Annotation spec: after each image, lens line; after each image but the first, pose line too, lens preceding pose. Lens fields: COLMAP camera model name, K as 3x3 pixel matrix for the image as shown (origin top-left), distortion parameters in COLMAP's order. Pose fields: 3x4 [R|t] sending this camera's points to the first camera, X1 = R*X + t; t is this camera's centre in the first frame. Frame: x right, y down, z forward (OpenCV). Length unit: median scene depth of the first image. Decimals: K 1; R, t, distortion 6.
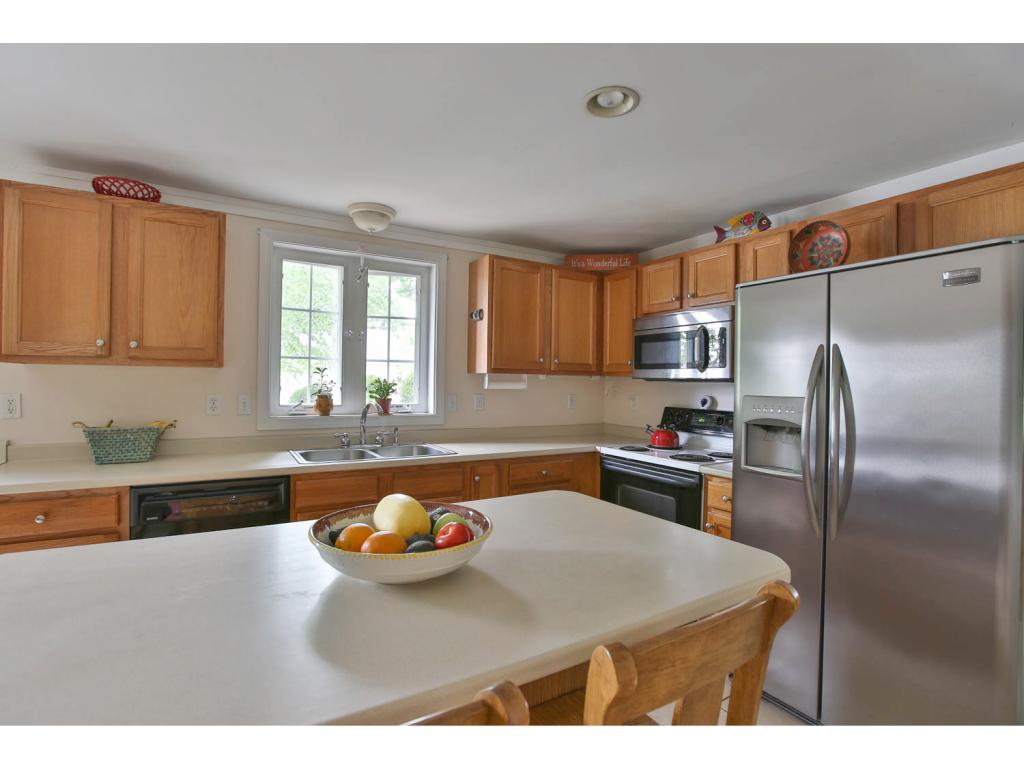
lens RADIAL K [[514.2, 0, 479.9], [0, 514.2, 376.0], [0, 0, 1]] dist [-0.013428, 0.000245]
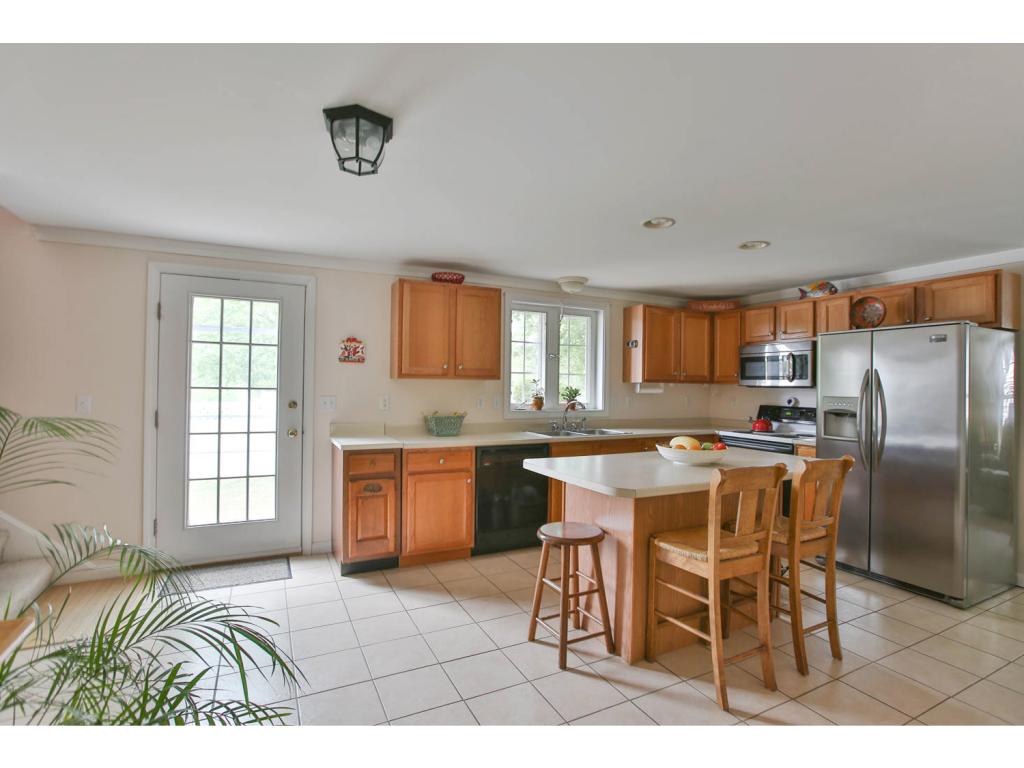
lens RADIAL K [[501.6, 0, 499.0], [0, 501.6, 381.6], [0, 0, 1]] dist [-0.000984, 0.000104]
pose [[0.998103, -0.001331, -0.061544, -0.331267], [0.001407, 0.999998, 0.001190, -0.011431], [0.061543, -0.001274, 0.998104, -0.533845]]
